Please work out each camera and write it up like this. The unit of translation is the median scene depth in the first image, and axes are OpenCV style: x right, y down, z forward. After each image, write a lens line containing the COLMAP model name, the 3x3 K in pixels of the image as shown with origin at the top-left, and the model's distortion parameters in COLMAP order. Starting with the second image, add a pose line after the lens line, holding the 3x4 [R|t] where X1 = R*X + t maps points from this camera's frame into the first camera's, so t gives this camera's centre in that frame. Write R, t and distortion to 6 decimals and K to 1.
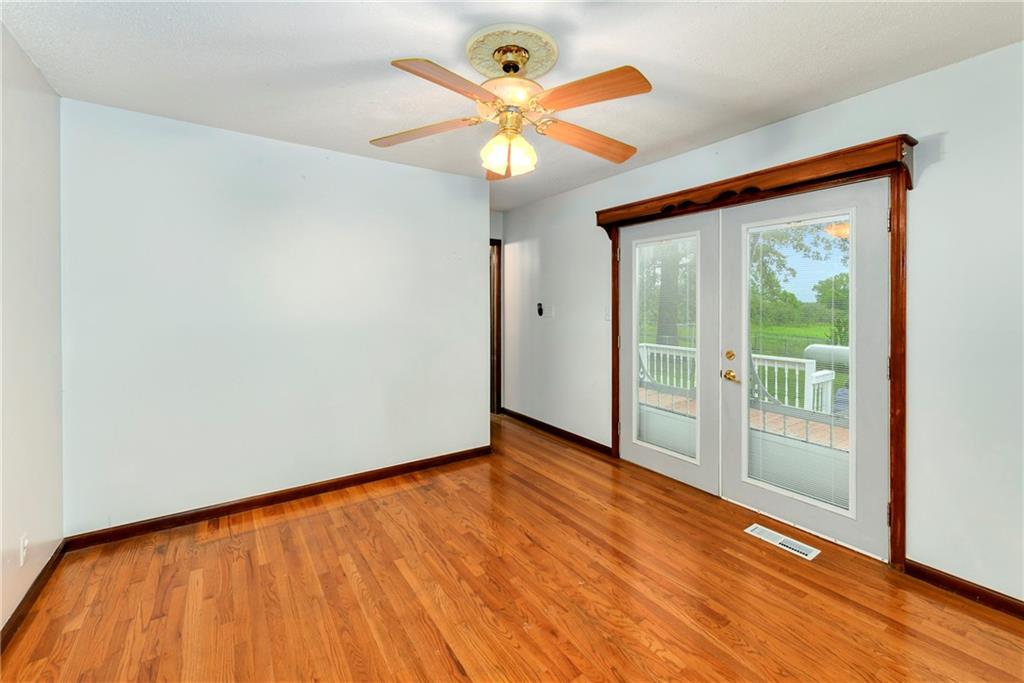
lens RADIAL K [[413.5, 0, 512.7], [0, 413.5, 309.8], [0, 0, 1]] dist [0.001369, -0.000024]
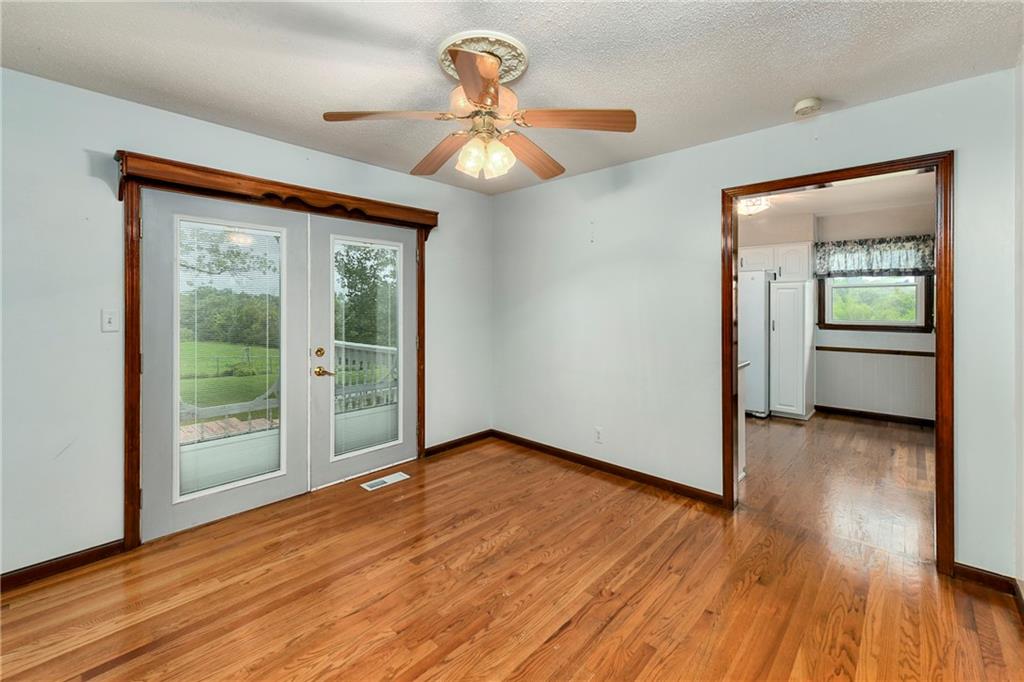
lens RADIAL K [[428.5, 0, 512.4], [0, 428.5, 303.7], [0, 0, 1]] dist [-0.001071, -0.000330]
pose [[-0.212064, 0.001690, 0.977254, -0.839598], [0.014105, 0.999900, 0.001332, -0.014393], [-0.977154, 0.014067, -0.212067, 0.929632]]
